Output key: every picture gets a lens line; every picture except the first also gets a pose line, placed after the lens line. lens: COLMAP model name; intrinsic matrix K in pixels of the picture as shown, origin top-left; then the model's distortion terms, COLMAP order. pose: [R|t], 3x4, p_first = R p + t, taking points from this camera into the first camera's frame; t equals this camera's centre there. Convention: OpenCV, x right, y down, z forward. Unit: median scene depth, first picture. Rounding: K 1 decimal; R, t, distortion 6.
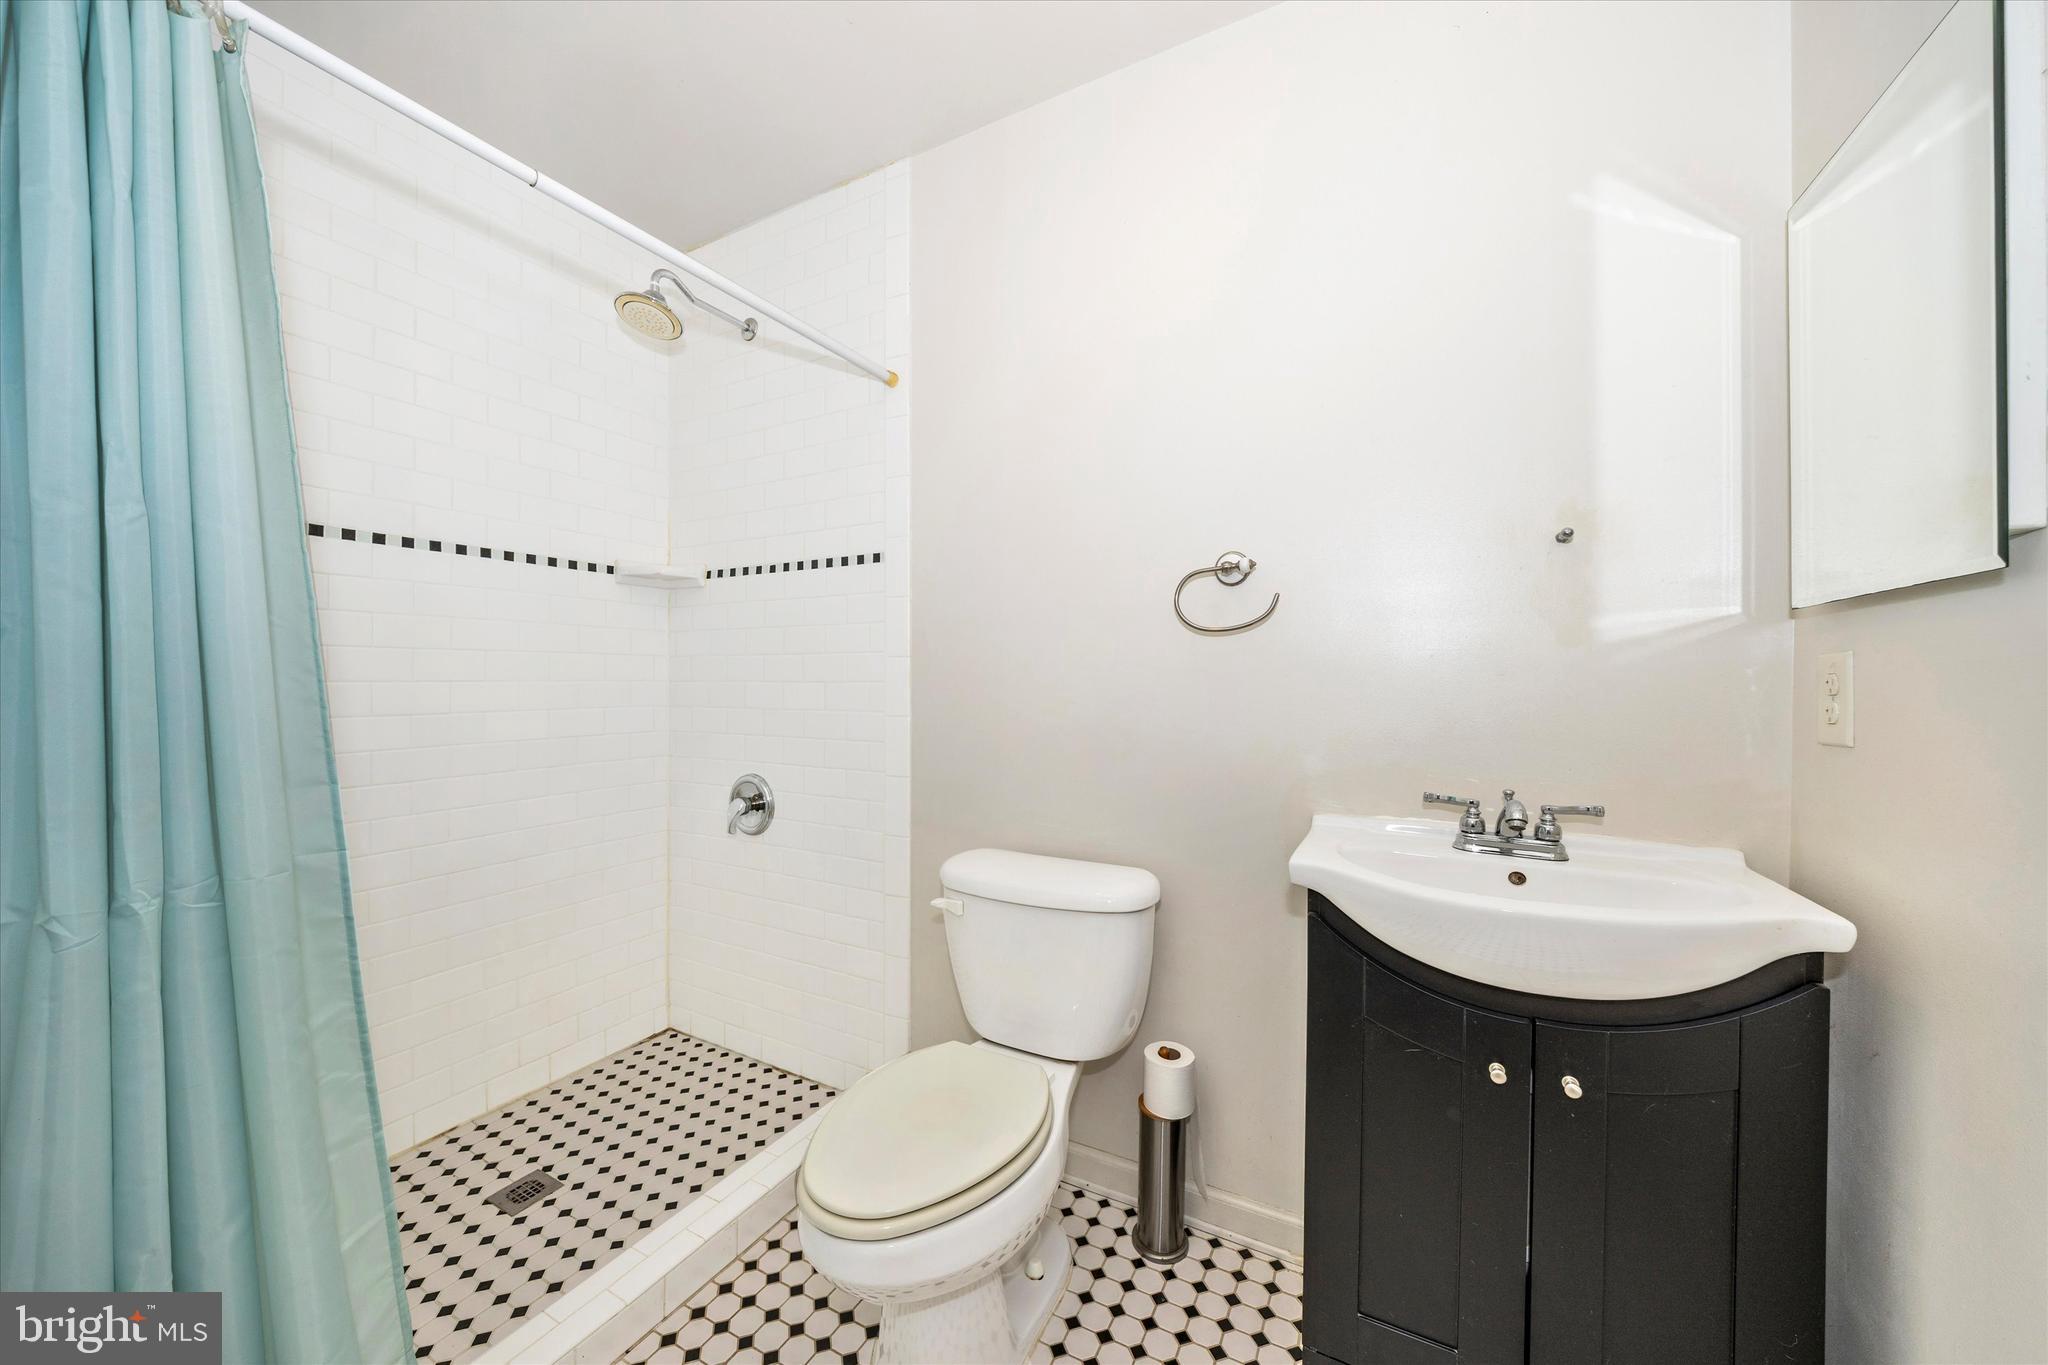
lens RADIAL K [[731.0, 0, 1024.0], [0, 731.0, 695.9], [0, 0, 1]] dist [-0.009603, 0.000061]
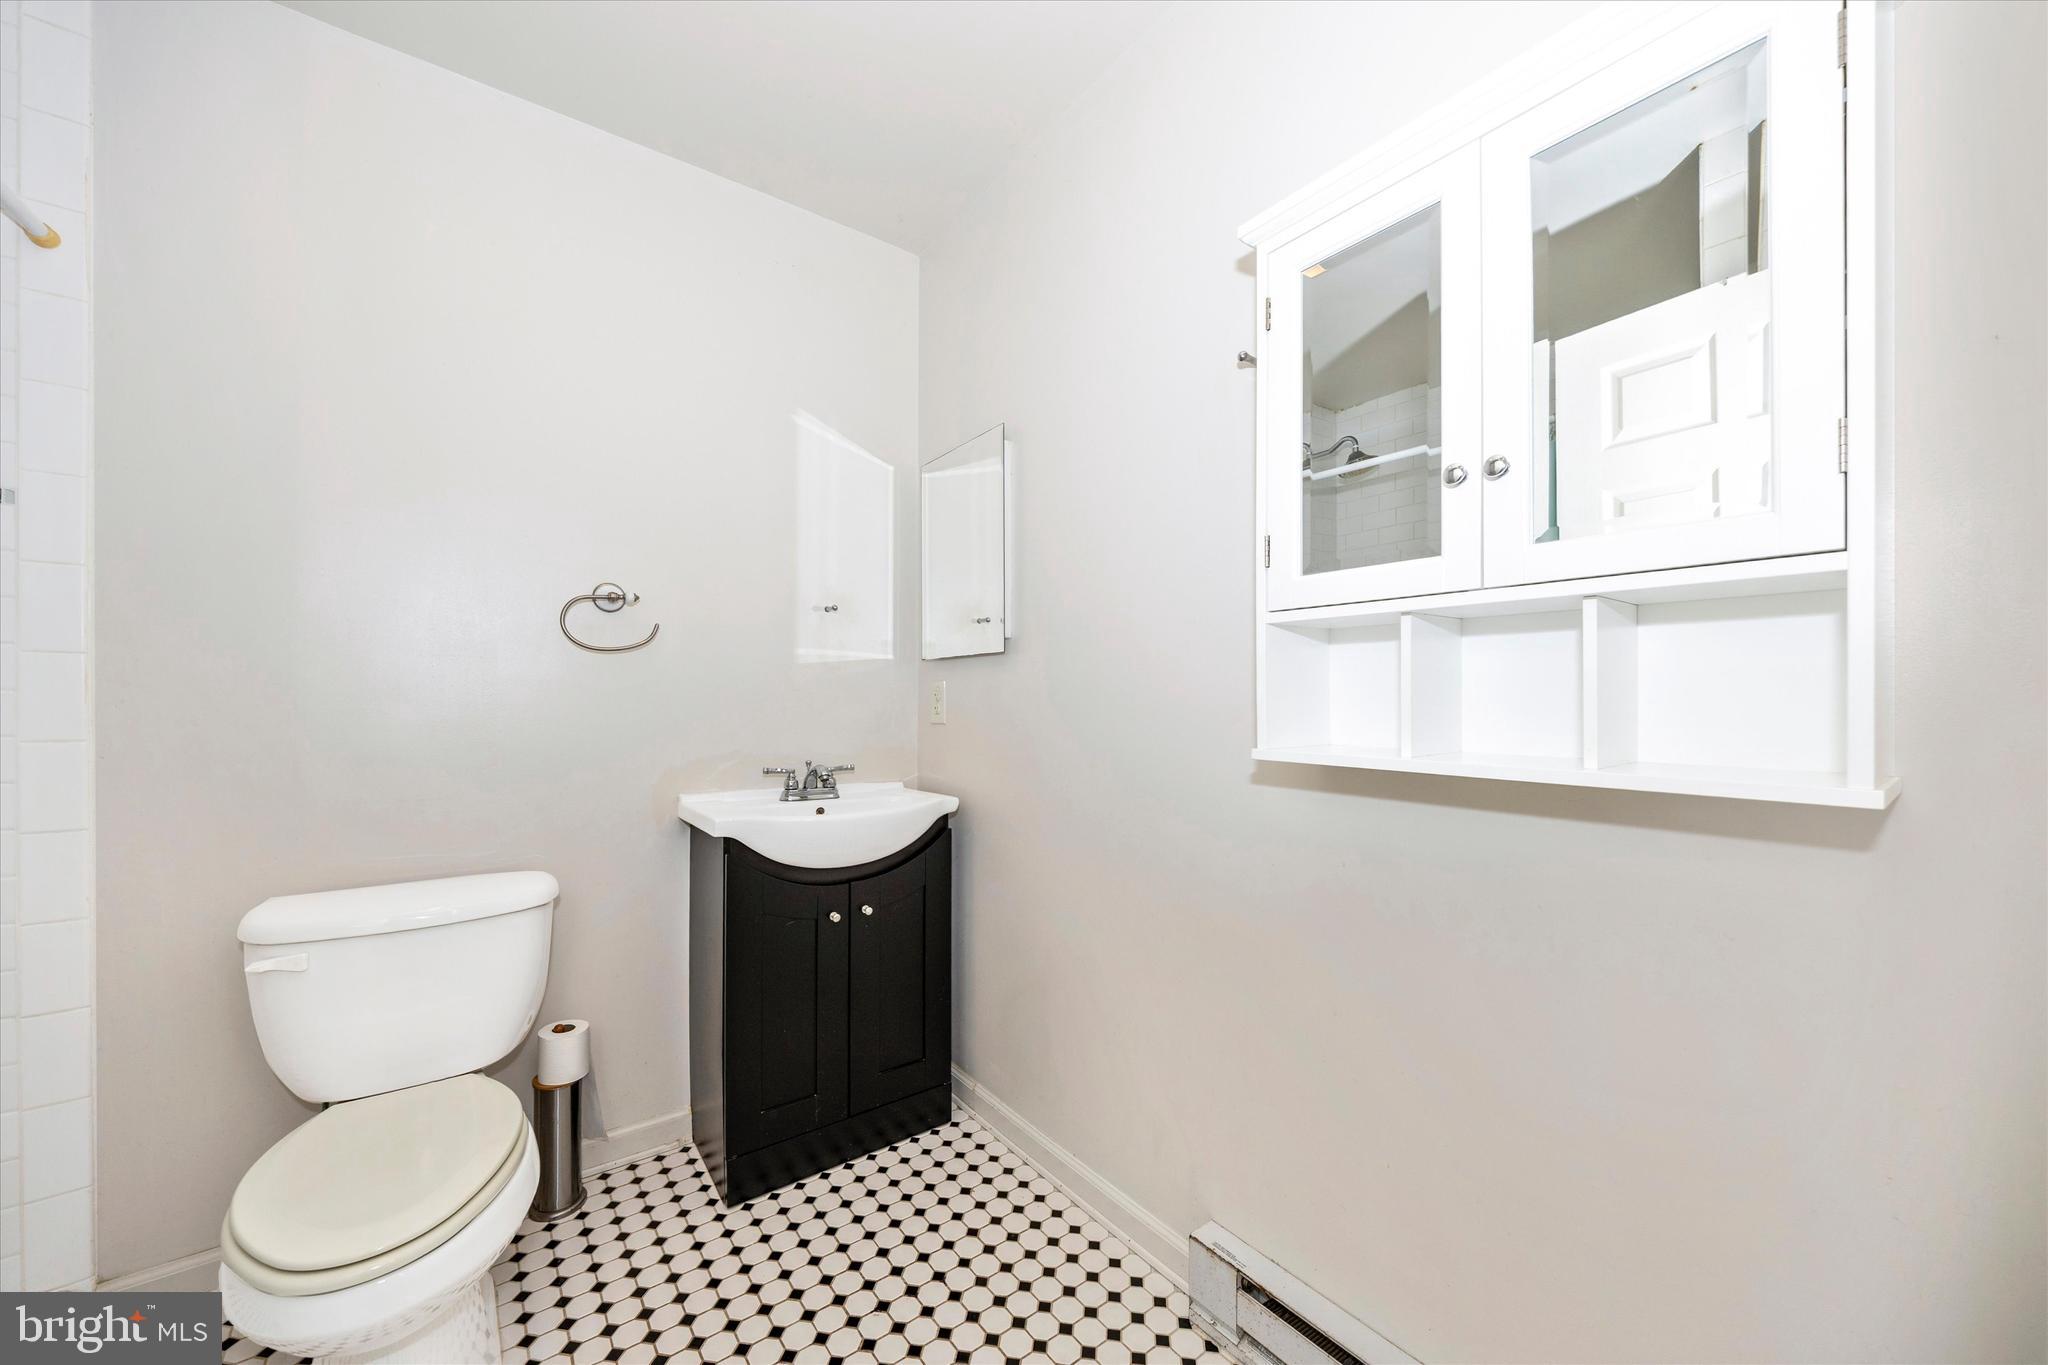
lens RADIAL K [[731.0, 0, 1024.0], [0, 731.0, 695.9], [0, 0, 1]] dist [-0.009603, 0.000061]
pose [[0.418506, 0.002695, 0.908210, -0.604764], [0.014382, 0.999851, -0.009594, 0.006928], [-0.908100, 0.017077, 0.418405, -0.127501]]
